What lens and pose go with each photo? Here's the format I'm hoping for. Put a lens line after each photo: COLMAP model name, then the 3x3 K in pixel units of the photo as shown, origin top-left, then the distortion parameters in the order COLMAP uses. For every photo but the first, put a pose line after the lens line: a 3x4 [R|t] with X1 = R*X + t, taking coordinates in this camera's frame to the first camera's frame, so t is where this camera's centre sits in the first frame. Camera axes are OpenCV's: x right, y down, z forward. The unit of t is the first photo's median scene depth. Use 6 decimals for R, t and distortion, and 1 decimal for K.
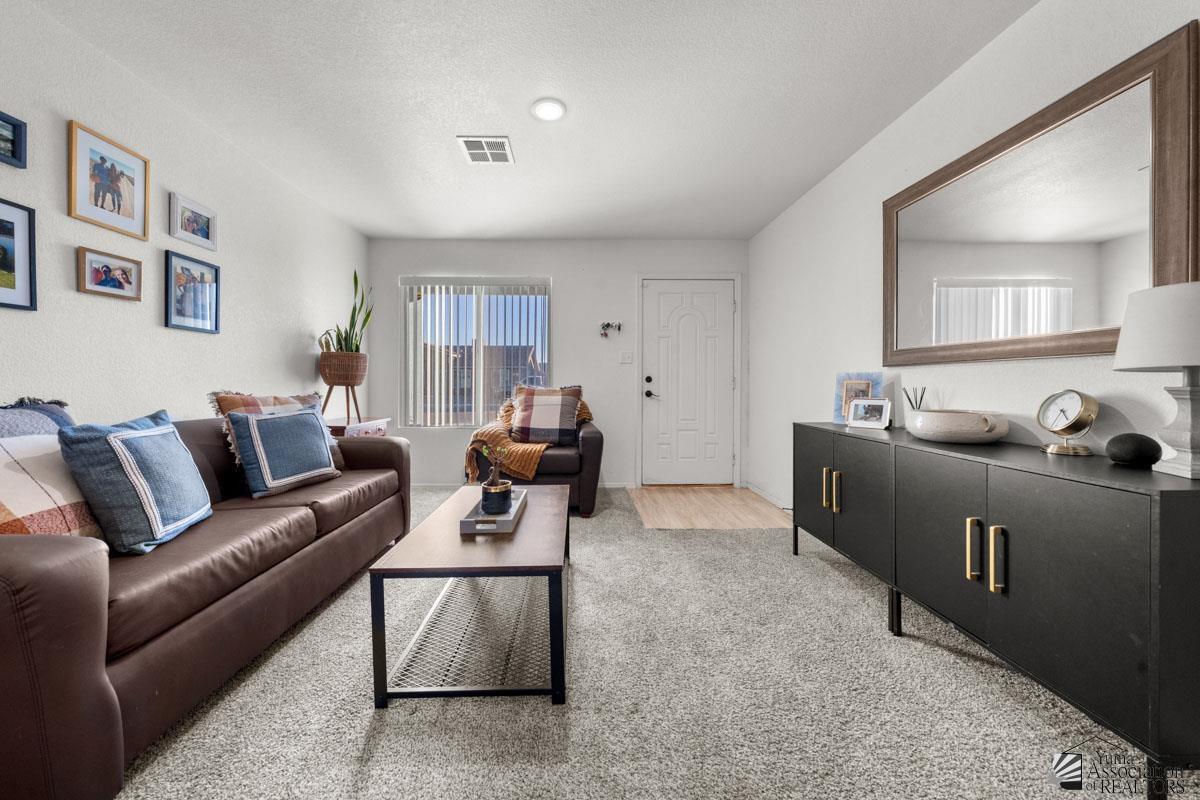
lens RADIAL K [[419.2, 0, 601.4], [0, 419.2, 385.0], [0, 0, 1]] dist [-0.006229, 0.000028]
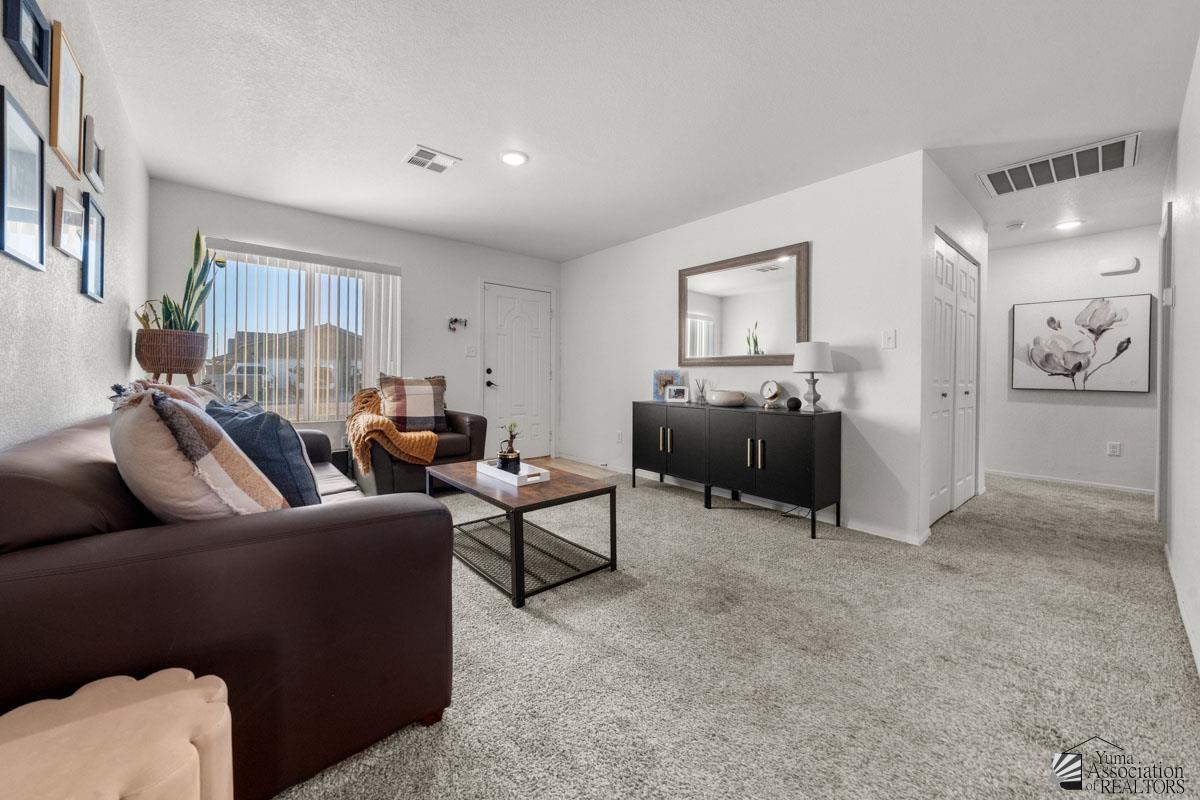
lens RADIAL K [[425.0, 0, 594.1], [0, 425.0, 377.8], [0, 0, 1]] dist [0.000878, 0.000035]
pose [[0.784065, 0.006838, 0.620642, -0.751931], [-0.008520, 0.999964, -0.000254, 0.005332], [-0.620621, -0.005089, 0.784094, -0.159542]]
